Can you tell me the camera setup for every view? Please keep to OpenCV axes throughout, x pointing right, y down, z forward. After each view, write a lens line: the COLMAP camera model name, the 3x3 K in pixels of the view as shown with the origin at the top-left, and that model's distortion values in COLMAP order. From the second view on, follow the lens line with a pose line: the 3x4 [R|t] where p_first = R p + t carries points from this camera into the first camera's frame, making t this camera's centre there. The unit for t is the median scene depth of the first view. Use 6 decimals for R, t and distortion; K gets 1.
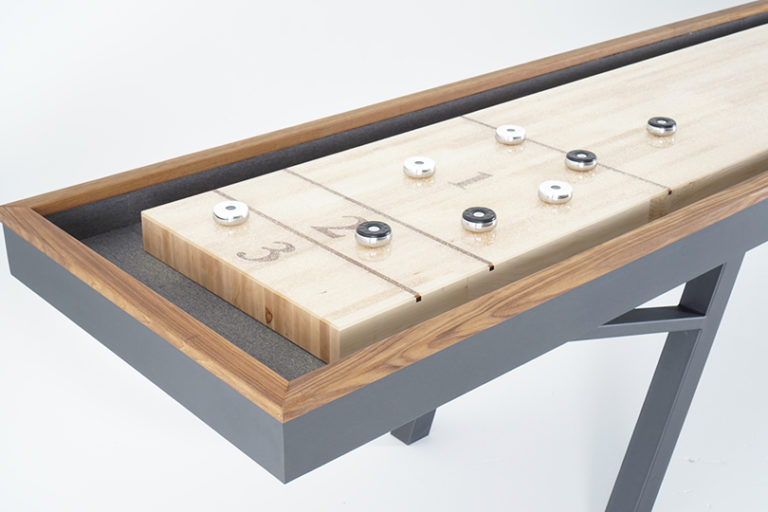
lens RADIAL K [[1178.8, 0, 401.3], [0, 1178.8, 255.4], [0, 0, 1]] dist [-0.000344, -0.089040]
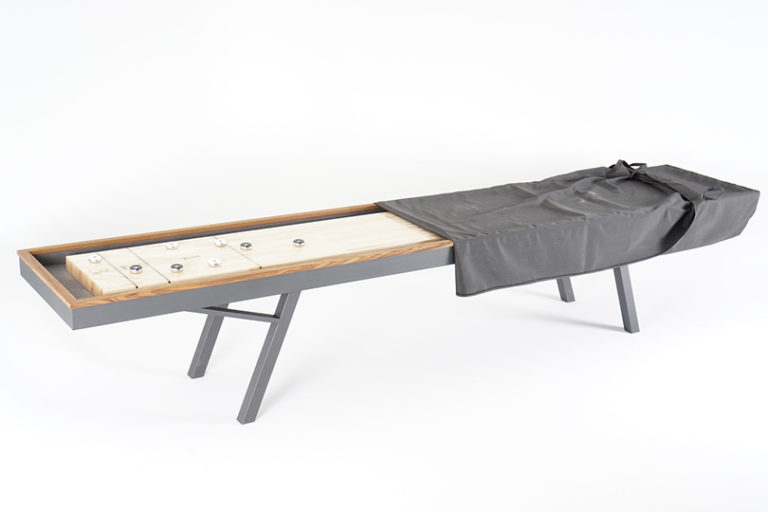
lens RADIAL K [[1178.8, 0, 401.3], [0, 1178.8, 255.4], [0, 0, 1]] dist [-0.000344, -0.089040]
pose [[0.987642, 0.078775, -0.135488, 1.015773], [-0.096175, 0.987218, -0.127090, 0.256917], [0.123745, 0.138550, 0.982594, -1.780041]]
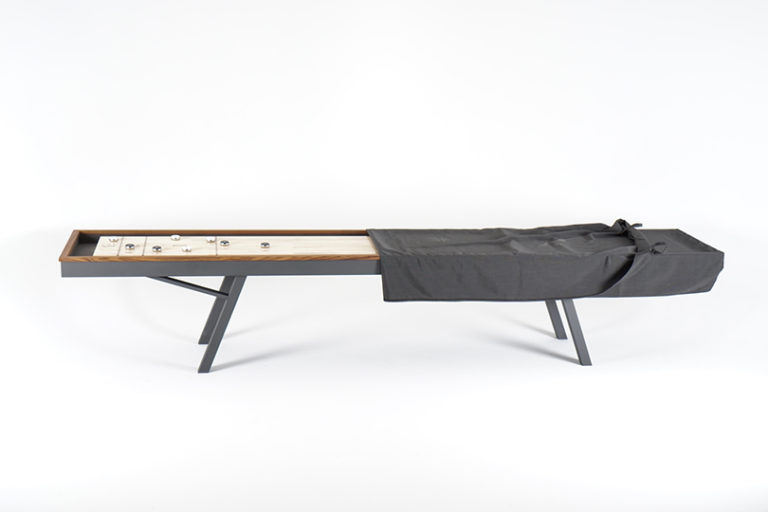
lens RADIAL K [[1178.8, 0, 401.3], [0, 1178.8, 255.4], [0, 0, 1]] dist [-0.000344, -0.089040]
pose [[0.841679, 0.146275, -0.519789, 2.876420], [-0.257183, 0.955009, -0.147697, 0.372105], [0.474799, 0.257994, 0.841430, -1.956101]]
